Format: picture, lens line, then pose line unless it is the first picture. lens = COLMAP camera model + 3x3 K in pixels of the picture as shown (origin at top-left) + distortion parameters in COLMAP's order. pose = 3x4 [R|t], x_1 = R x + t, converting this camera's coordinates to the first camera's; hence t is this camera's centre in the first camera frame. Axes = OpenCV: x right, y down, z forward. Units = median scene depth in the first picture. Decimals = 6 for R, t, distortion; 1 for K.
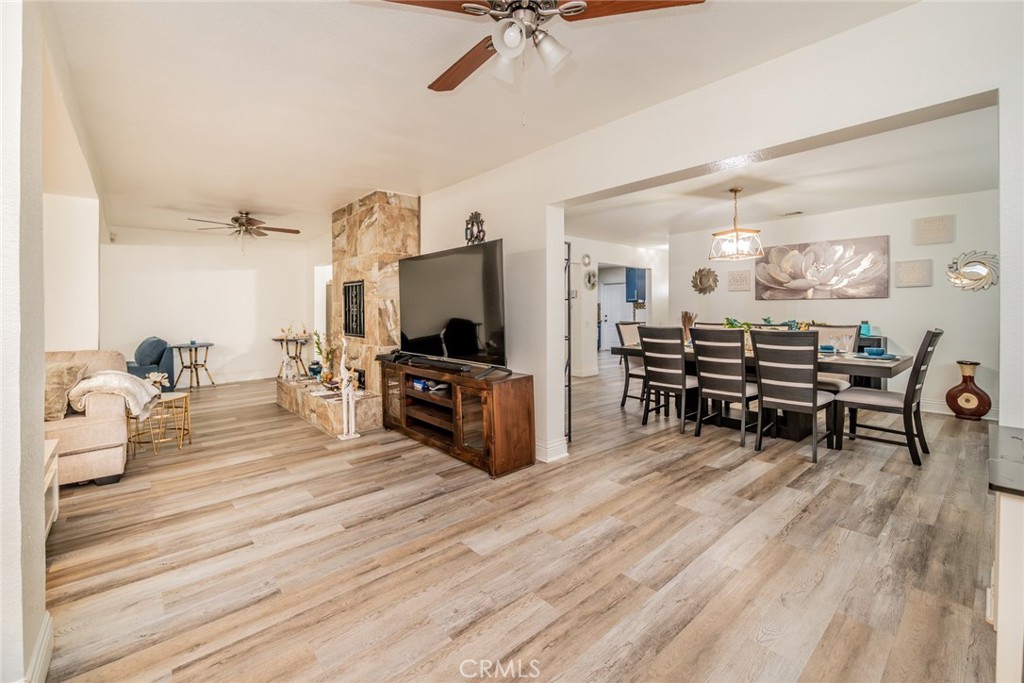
lens RADIAL K [[447.0, 0, 501.5], [0, 447.0, 311.3], [0, 0, 1]] dist [-0.001394, -0.000452]
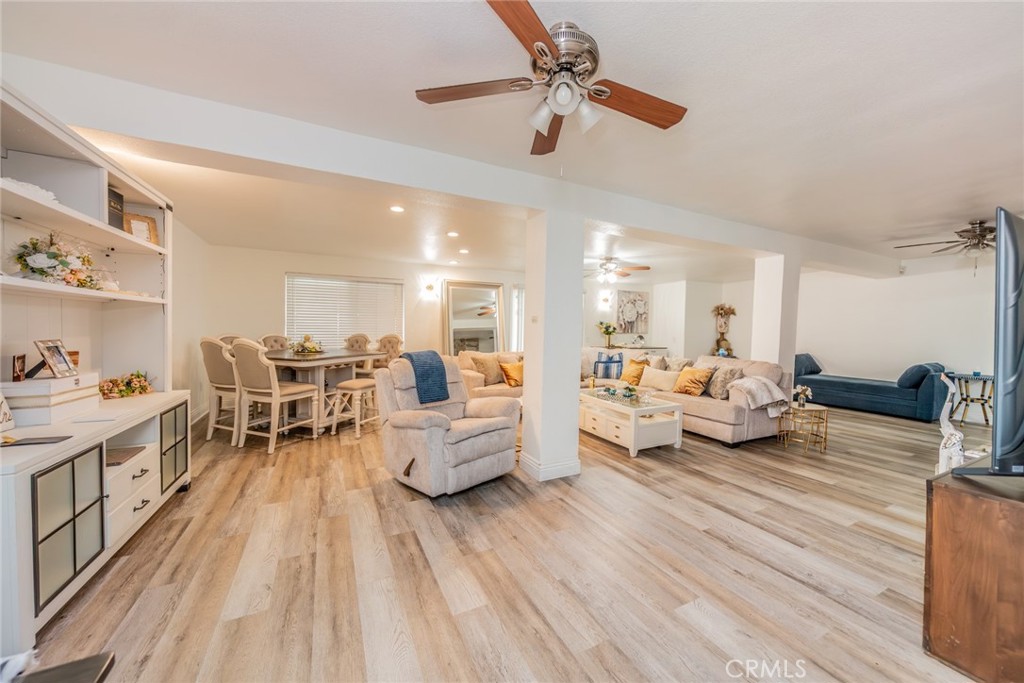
lens RADIAL K [[365.9, 0, 515.2], [0, 365.9, 333.5], [0, 0, 1]] dist [-0.002502, 0.000414]
pose [[-0.231674, 0.020309, -0.972581, 0.380062], [-0.022865, 0.999392, 0.026316, -0.015901], [0.972525, 0.028335, -0.231069, 0.427326]]
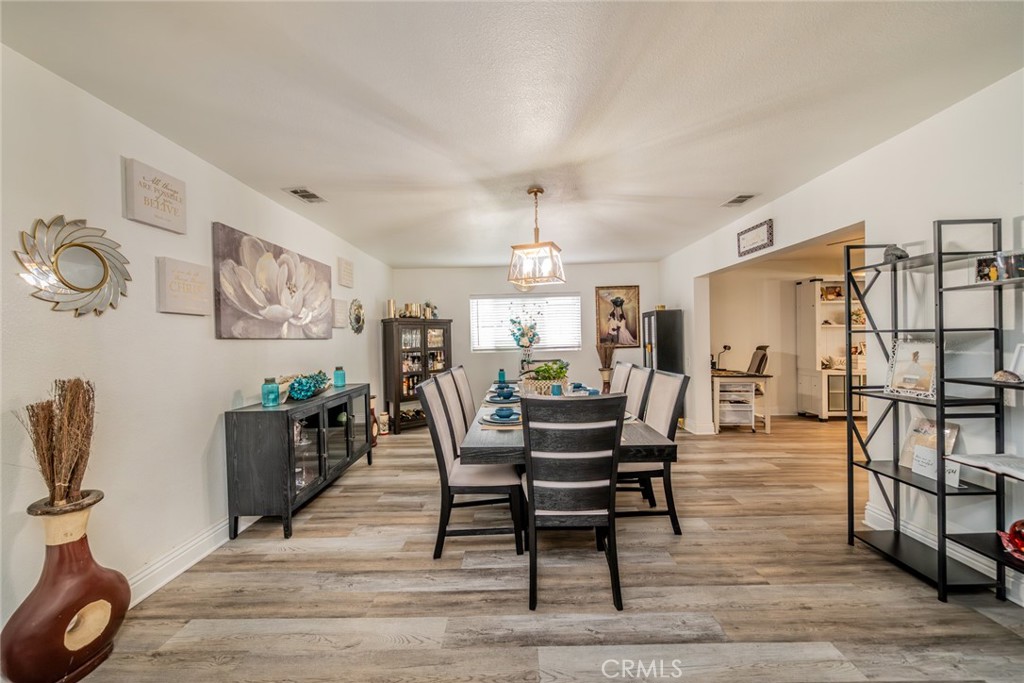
lens RADIAL K [[365.9, 0, 518.7], [0, 365.9, 341.4], [0, 0, 1]] dist [-0.002502, 0.000414]
pose [[-0.761920, 0.013127, 0.647538, 0.148284], [0.024844, 0.999651, 0.008968, -0.025717], [-0.647194, 0.022920, -0.761980, 1.475049]]
